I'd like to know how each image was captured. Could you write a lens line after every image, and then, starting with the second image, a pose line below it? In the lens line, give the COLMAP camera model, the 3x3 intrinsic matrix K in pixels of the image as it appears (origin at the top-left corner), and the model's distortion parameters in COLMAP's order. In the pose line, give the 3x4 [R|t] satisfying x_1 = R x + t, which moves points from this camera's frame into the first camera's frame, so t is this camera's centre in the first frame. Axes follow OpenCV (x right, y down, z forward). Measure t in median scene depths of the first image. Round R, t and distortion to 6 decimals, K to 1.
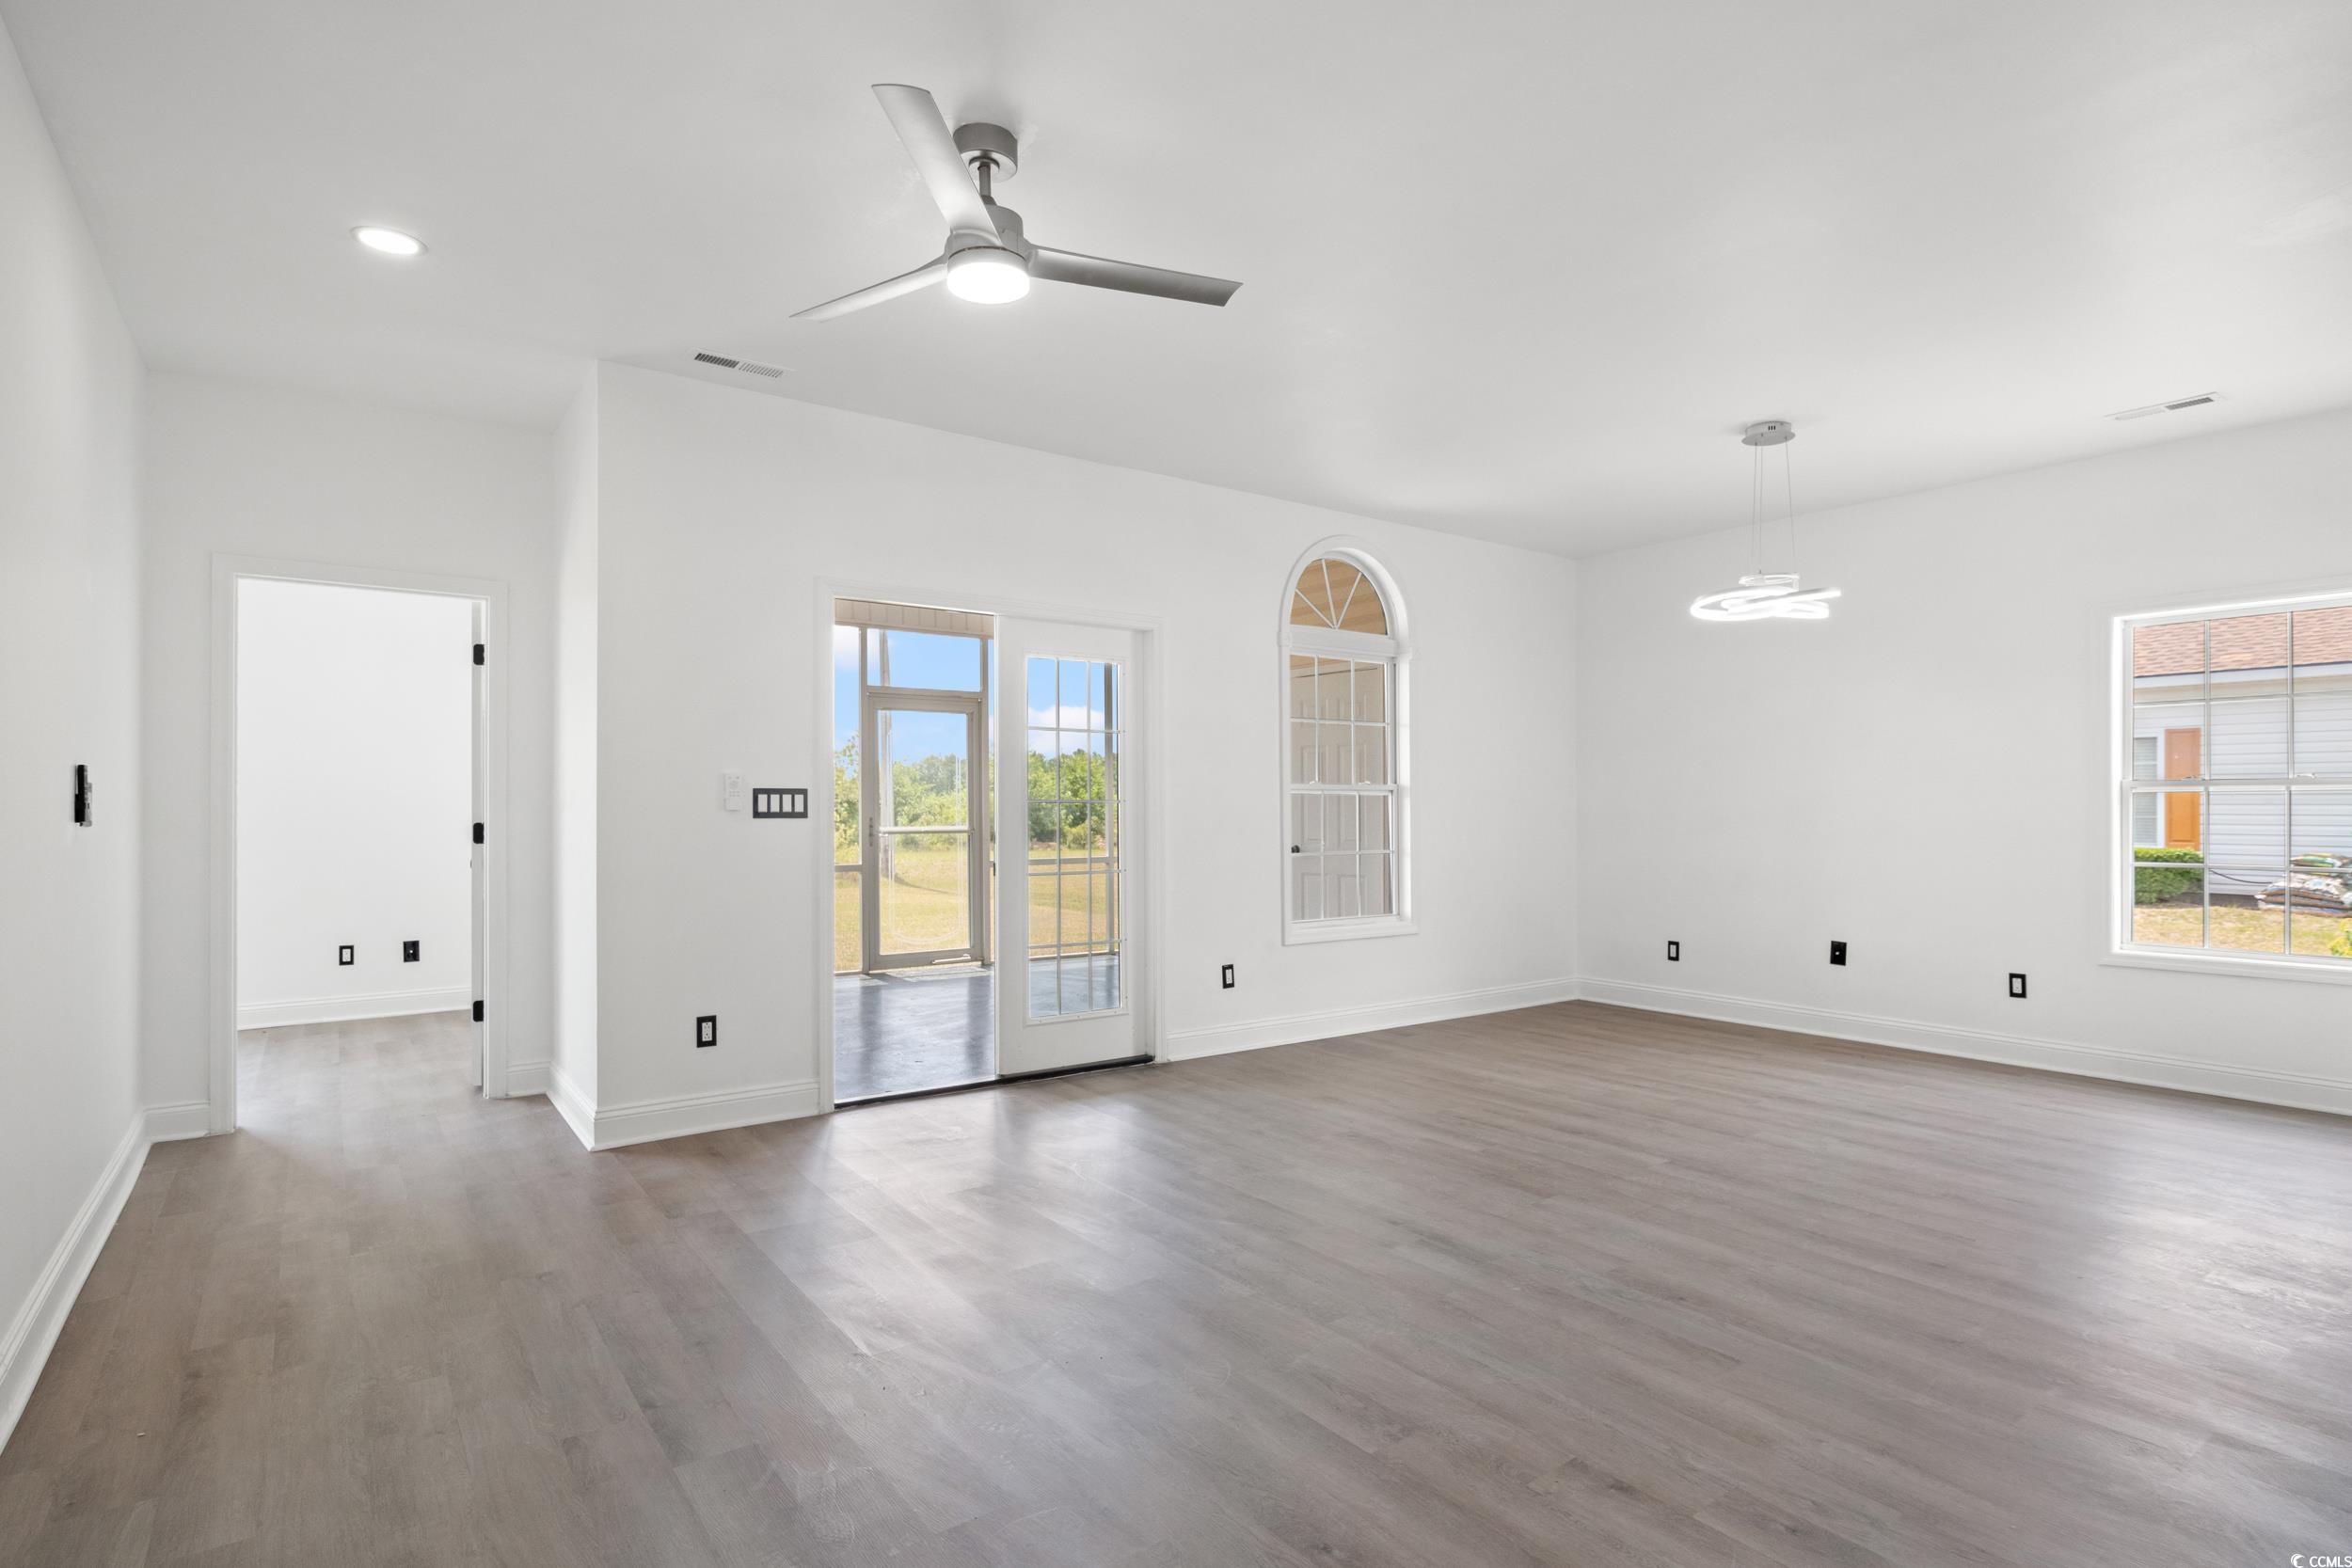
lens RADIAL K [[1165.2, 0, 1198.0], [0, 1165.2, 809.6], [0, 0, 1]] dist [-0.003224, 0.000276]
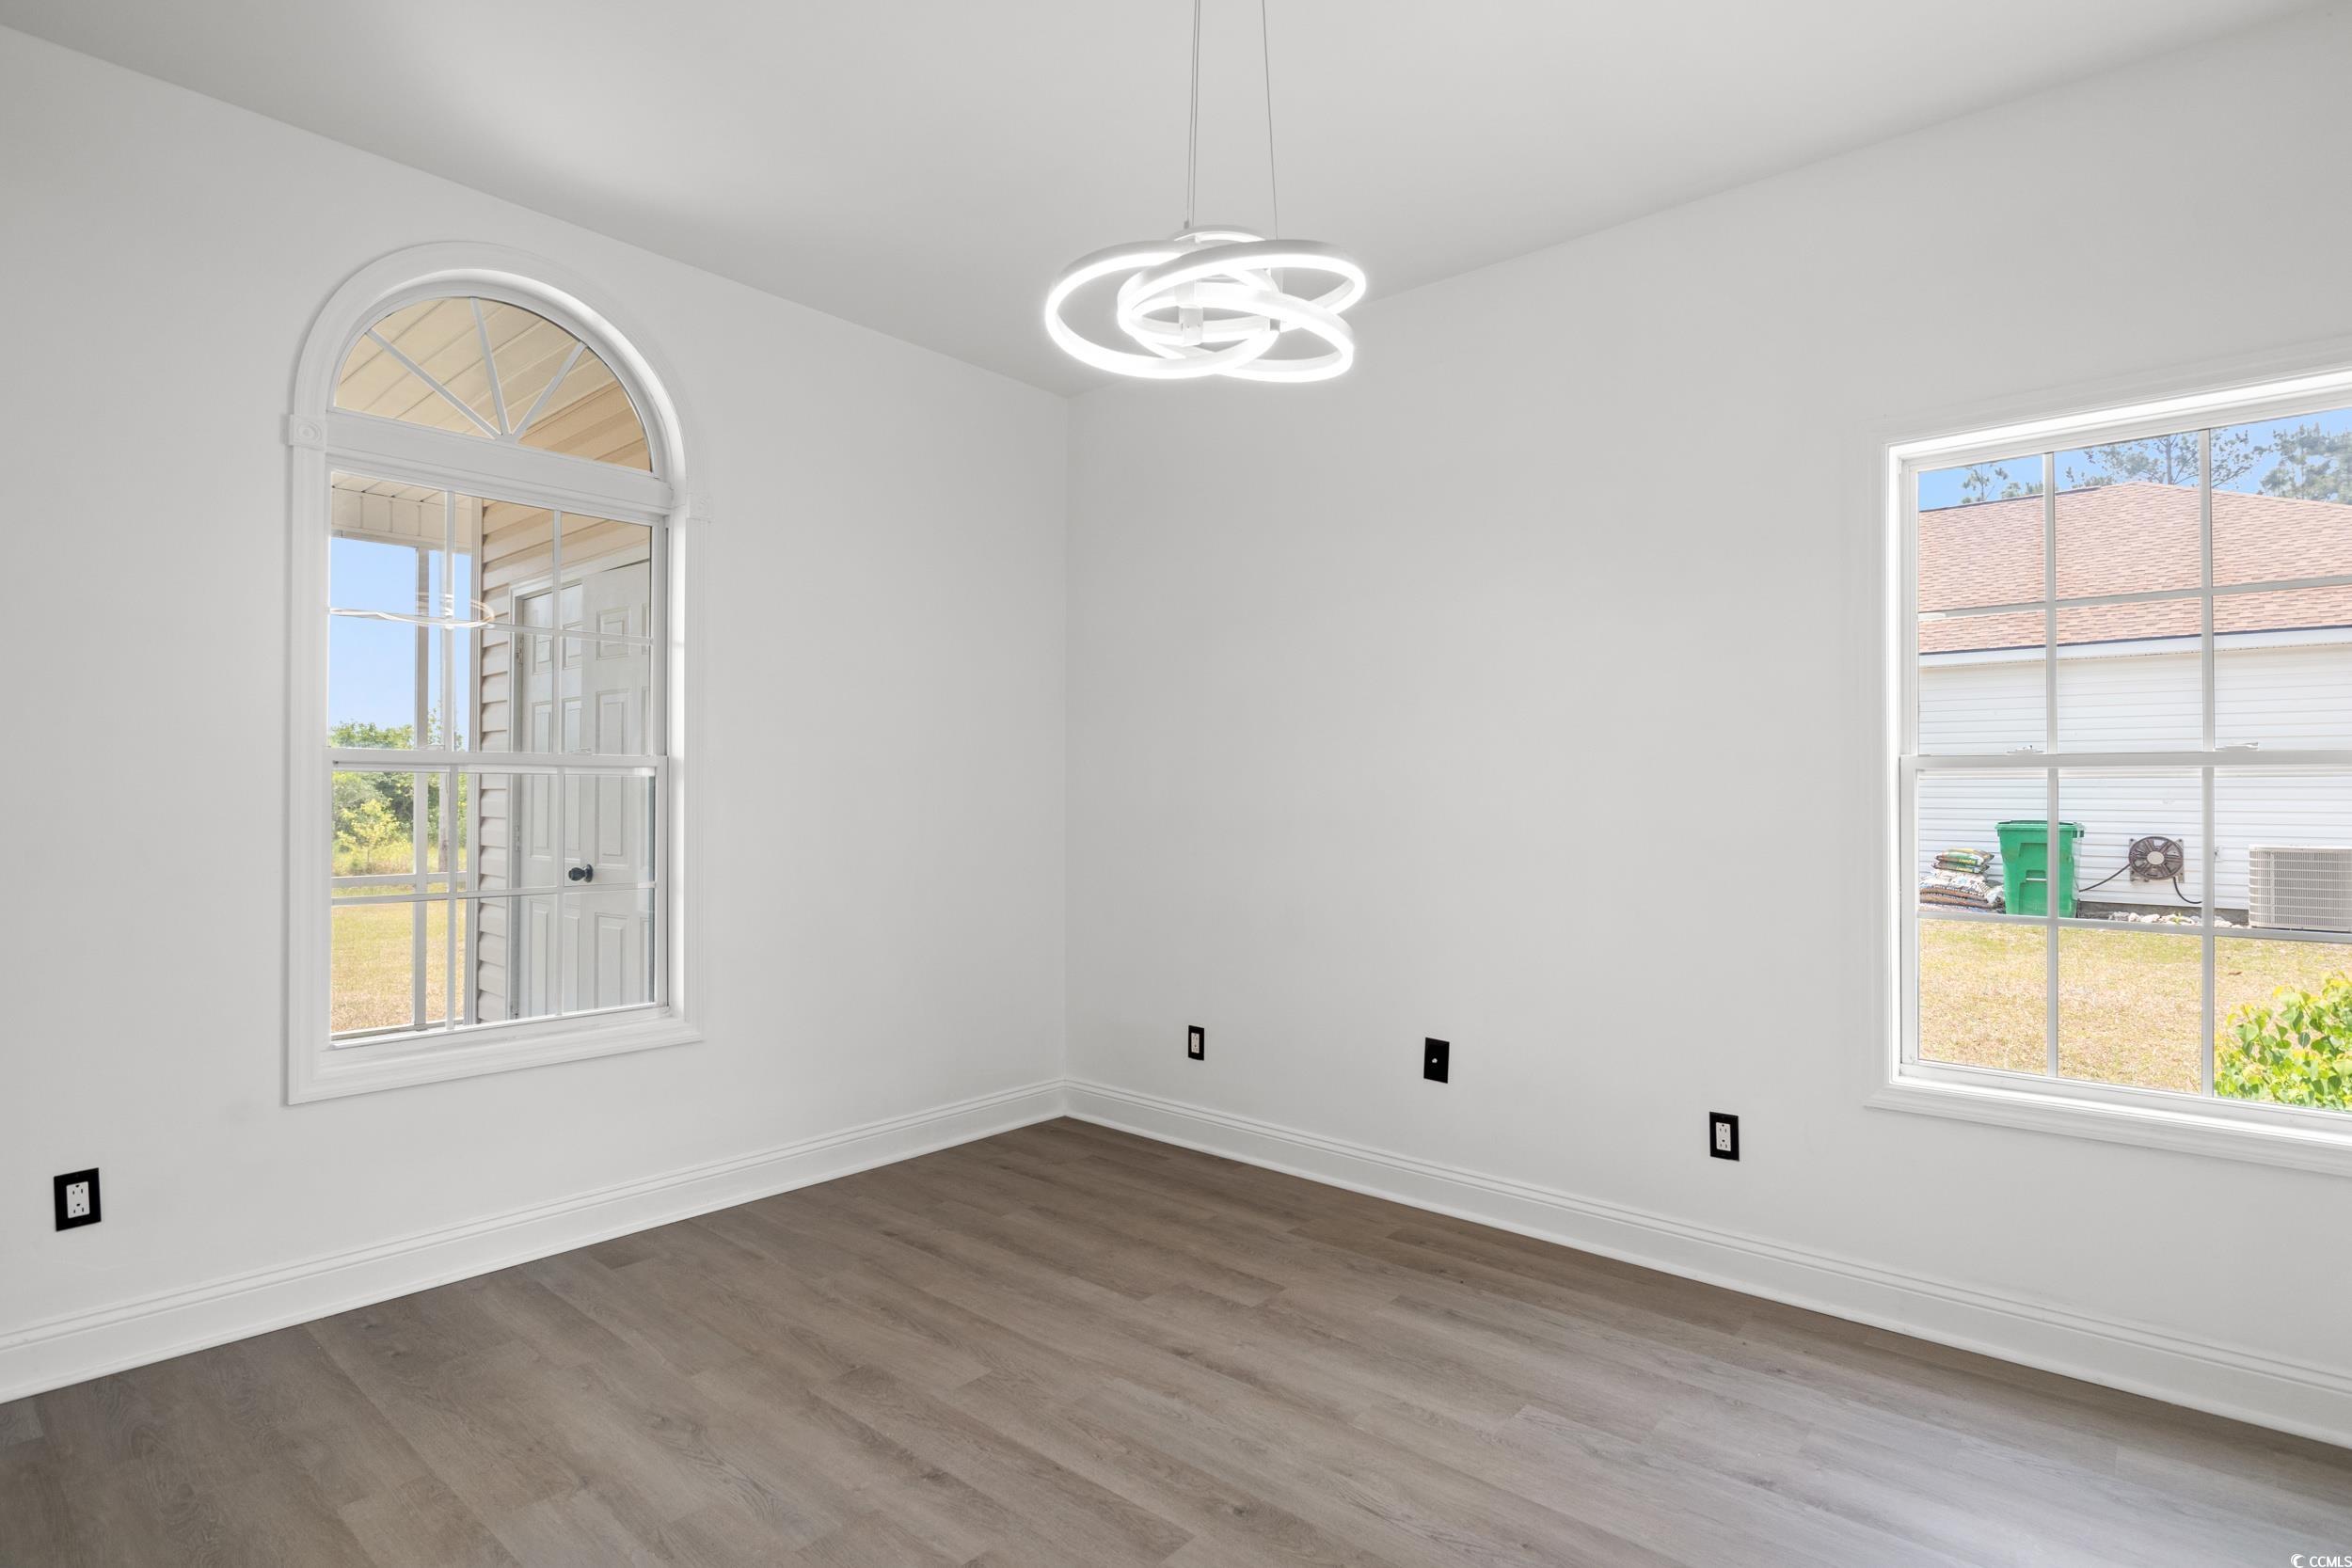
lens RADIAL K [[1172.0, 0, 1183.0], [0, 1172.0, 794.0], [0, 0, 1]] dist [-0.004954, -0.001120]
pose [[0.976564, 0.004388, 0.215181, 0.354711], [-0.003614, 0.999986, -0.003990, -0.004276], [-0.215196, 0.003119, 0.976566, 0.542845]]
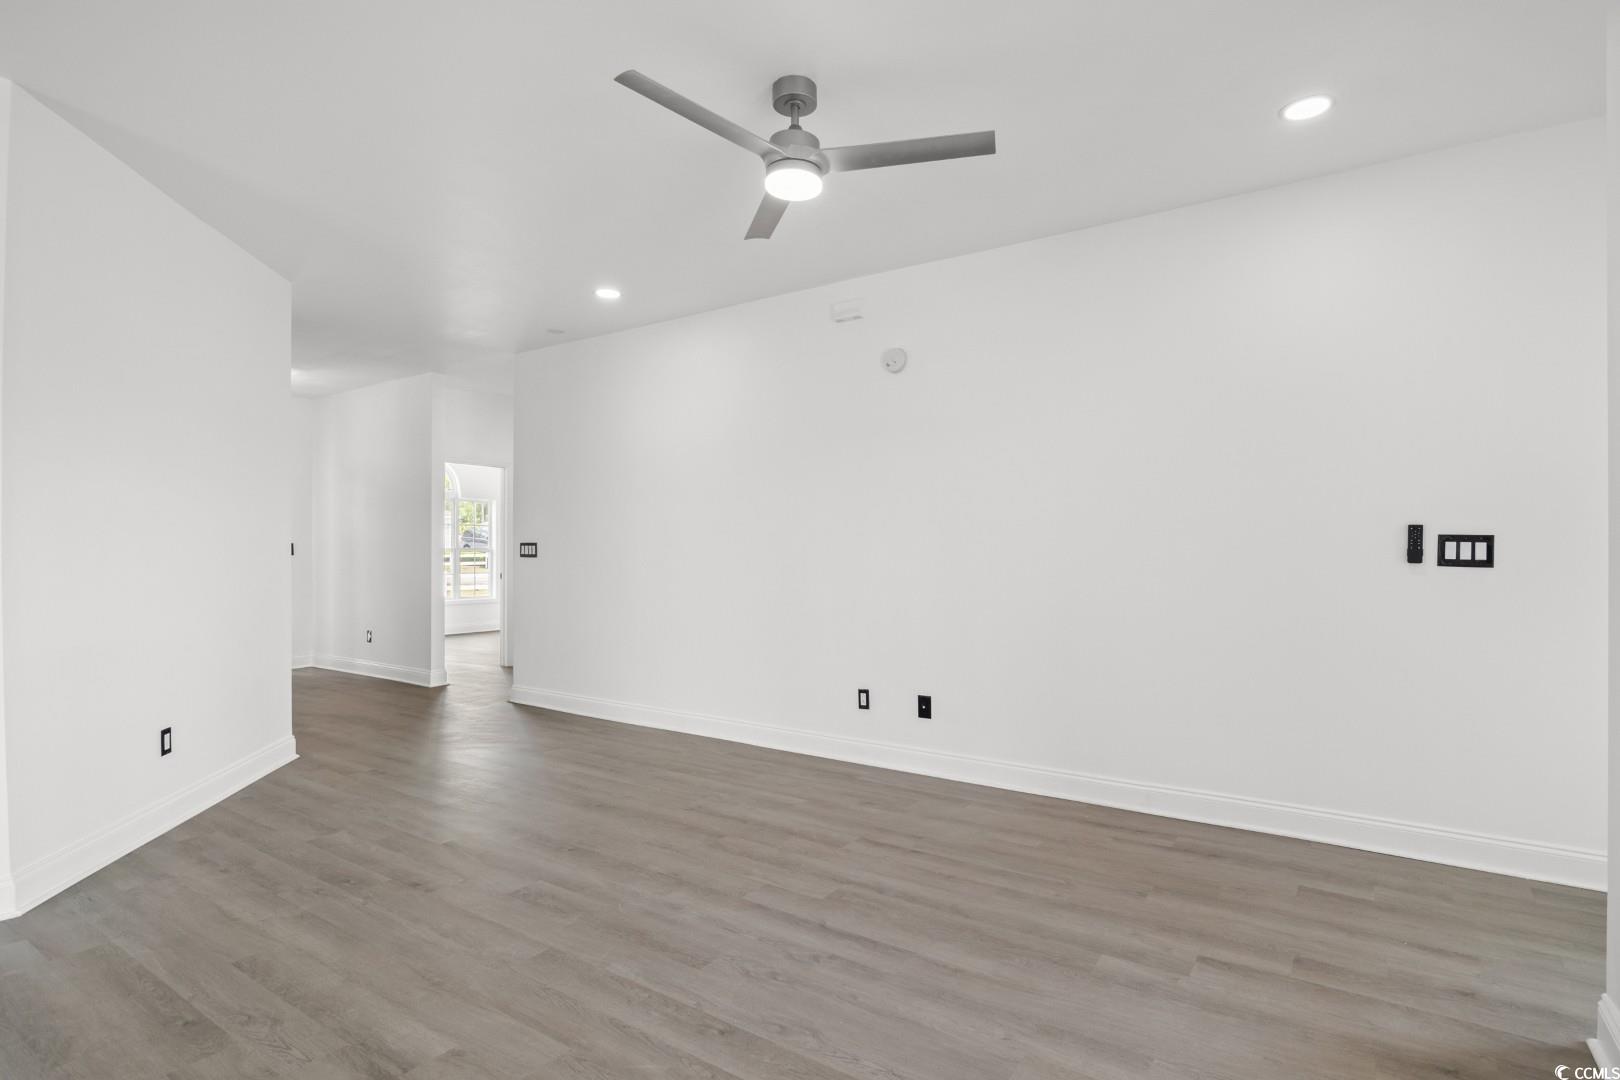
lens RADIAL K [[807.4, 0, 814.8], [0, 807.4, 546.9], [0, 0, 1]] dist [-0.004954, -0.001120]
pose [[-0.947659, -0.002842, -0.319271, 0.059577], [-0.001277, 0.999986, -0.005112, -0.001729], [0.319281, -0.004436, -0.947650, 0.993371]]
